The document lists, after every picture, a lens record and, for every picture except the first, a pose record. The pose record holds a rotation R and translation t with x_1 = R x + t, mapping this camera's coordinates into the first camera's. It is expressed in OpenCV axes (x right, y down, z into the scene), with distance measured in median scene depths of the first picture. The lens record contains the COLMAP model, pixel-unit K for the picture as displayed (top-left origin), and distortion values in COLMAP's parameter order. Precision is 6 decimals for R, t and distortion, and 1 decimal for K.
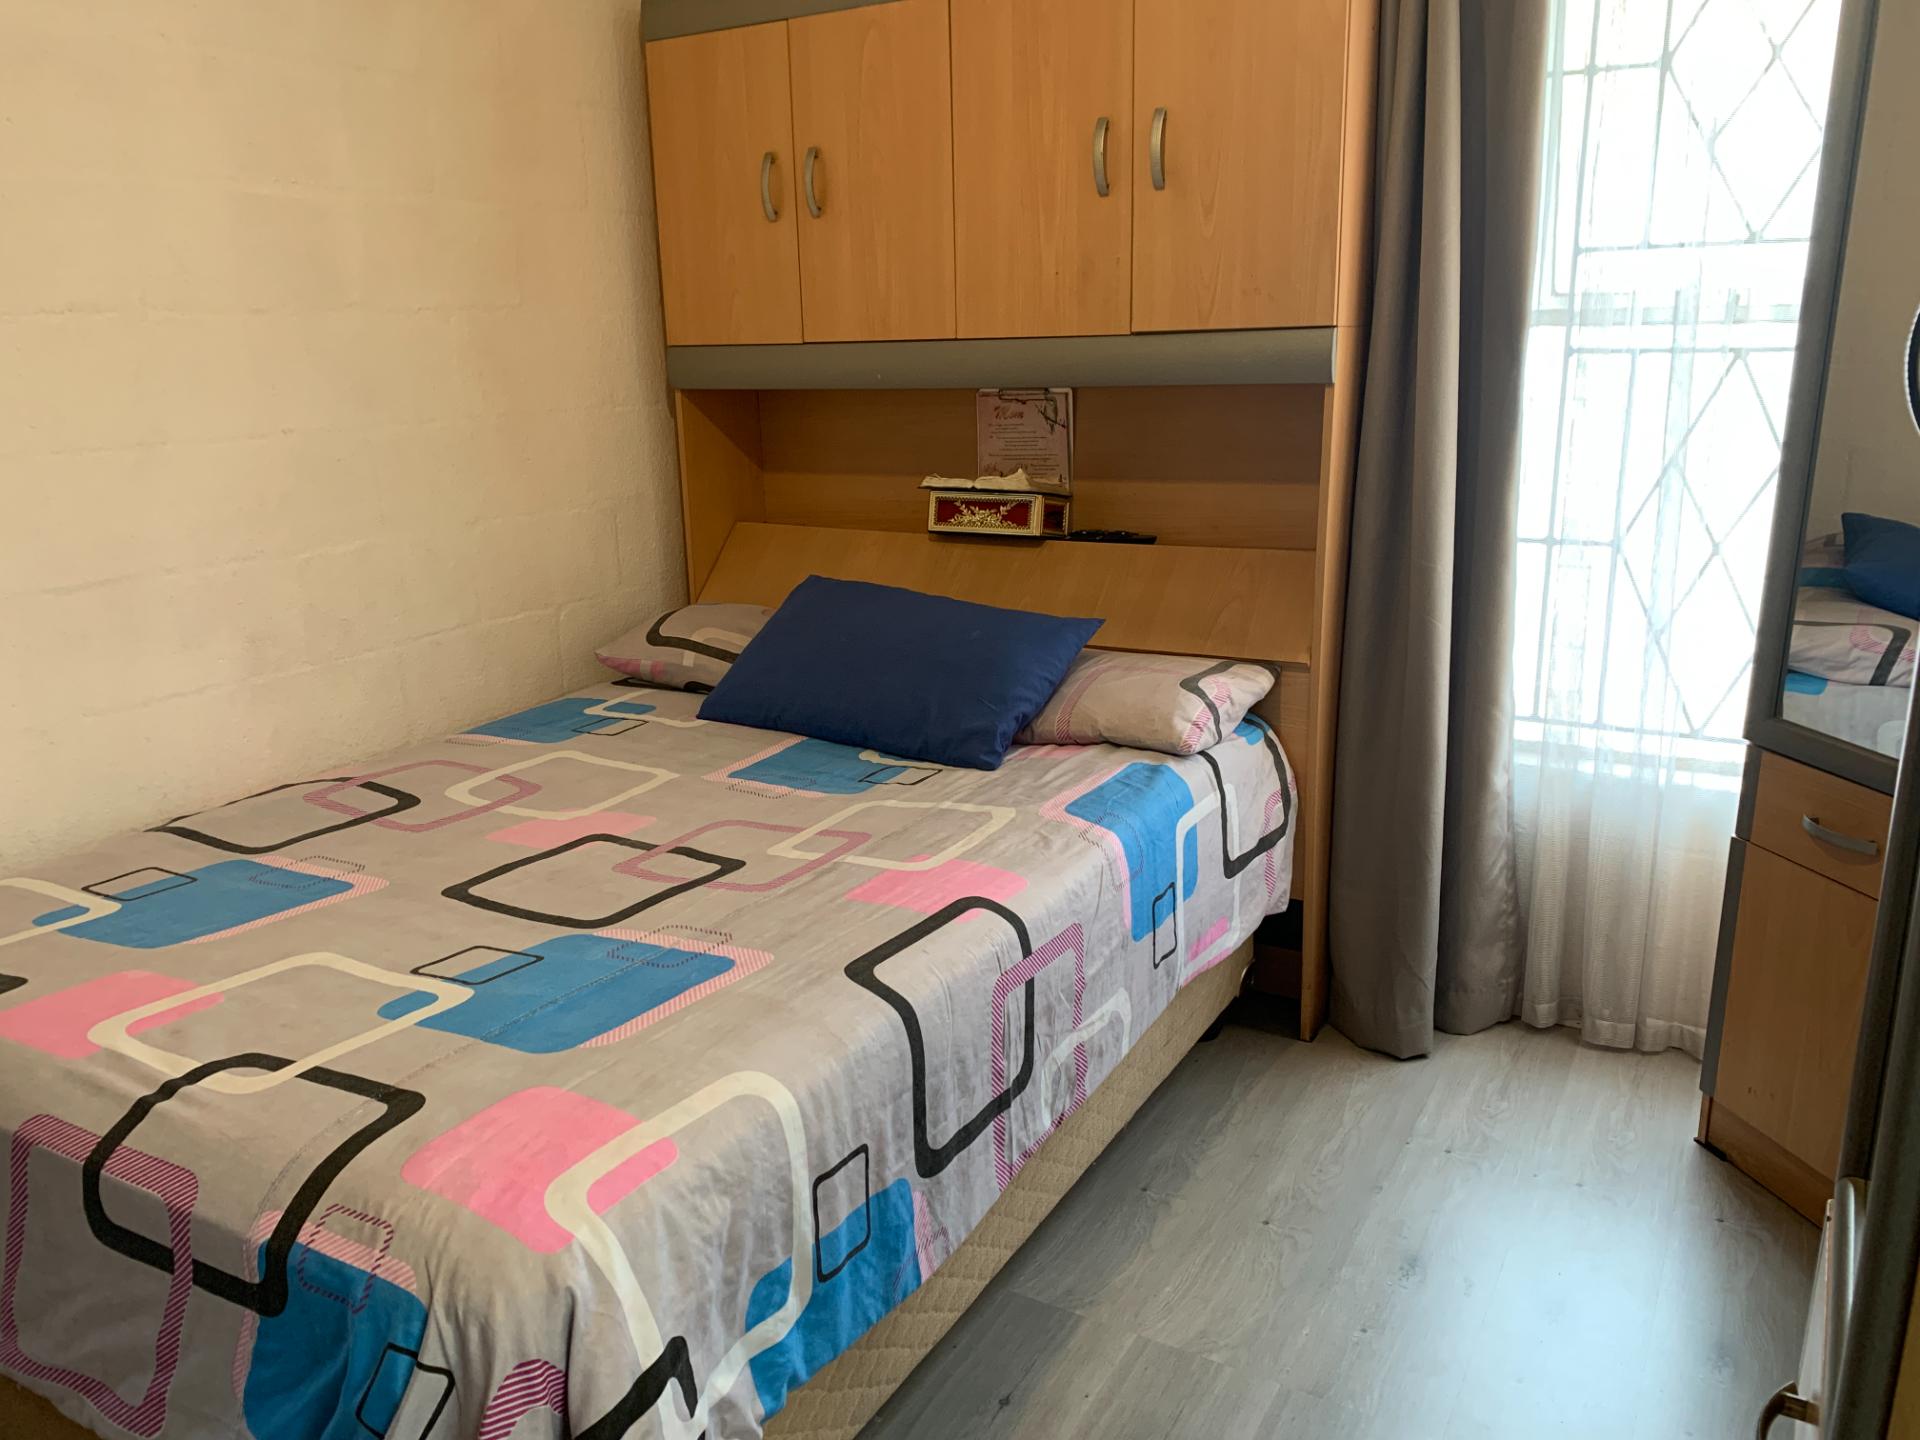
lens RADIAL K [[1467.3, 0, 967.2], [0, 1467.3, 712.9], [0, 0, 1]] dist [0.043323, -0.035458]
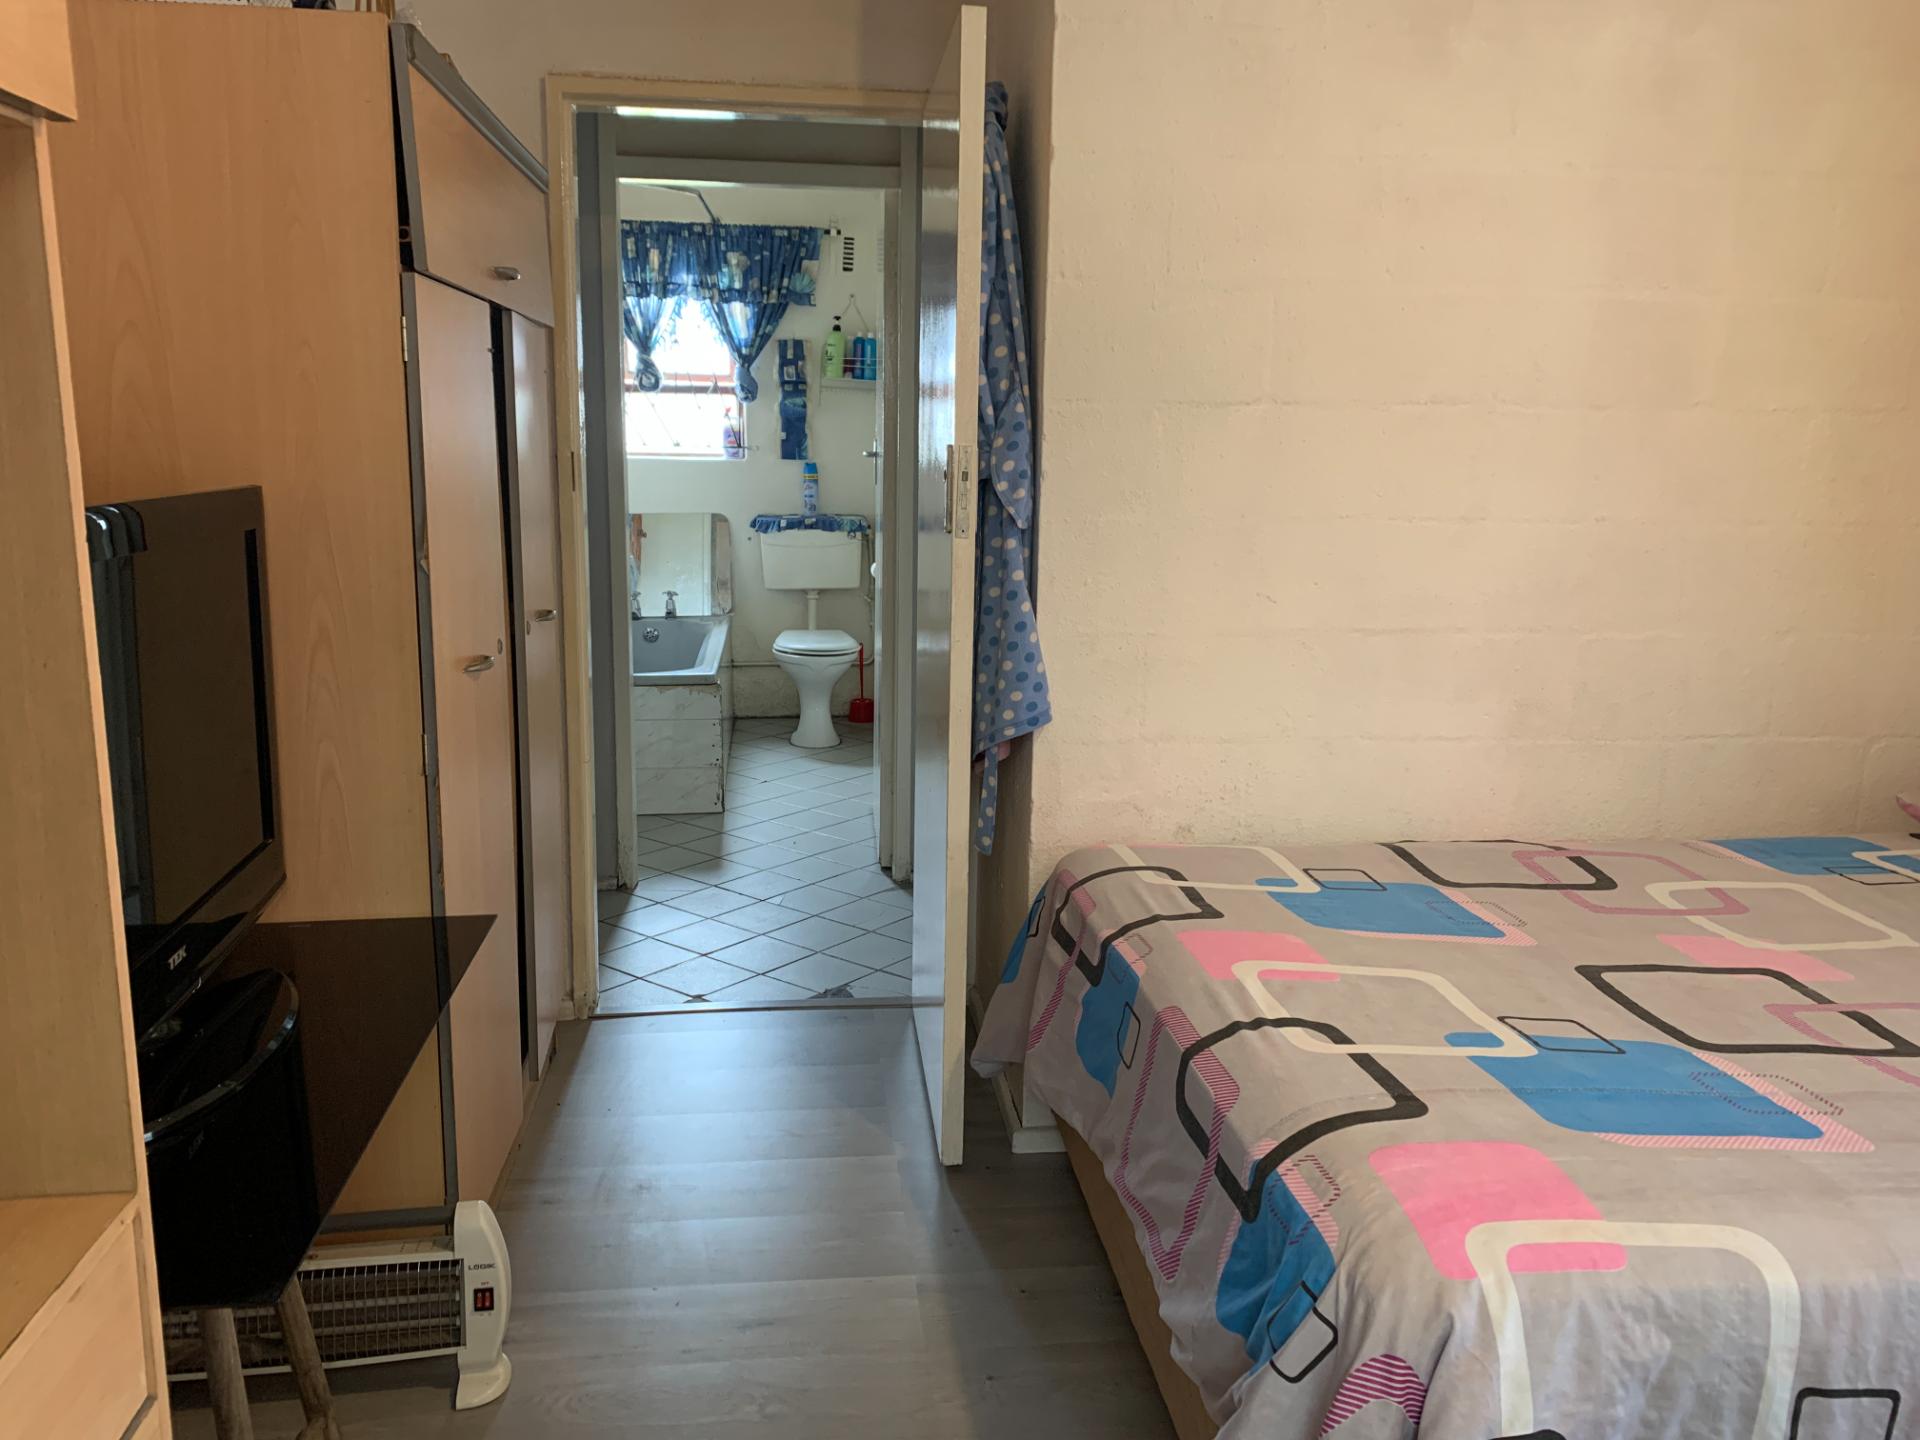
lens RADIAL K [[1467.3, 0, 972.2], [0, 1467.3, 715.4], [0, 0, 1]] dist [0.043323, -0.035458]
pose [[0.619810, 0.190326, -0.761322, 0.185149], [-0.239245, 0.969788, 0.047667, 0.005903], [0.747394, 0.152598, 0.646619, 0.001989]]
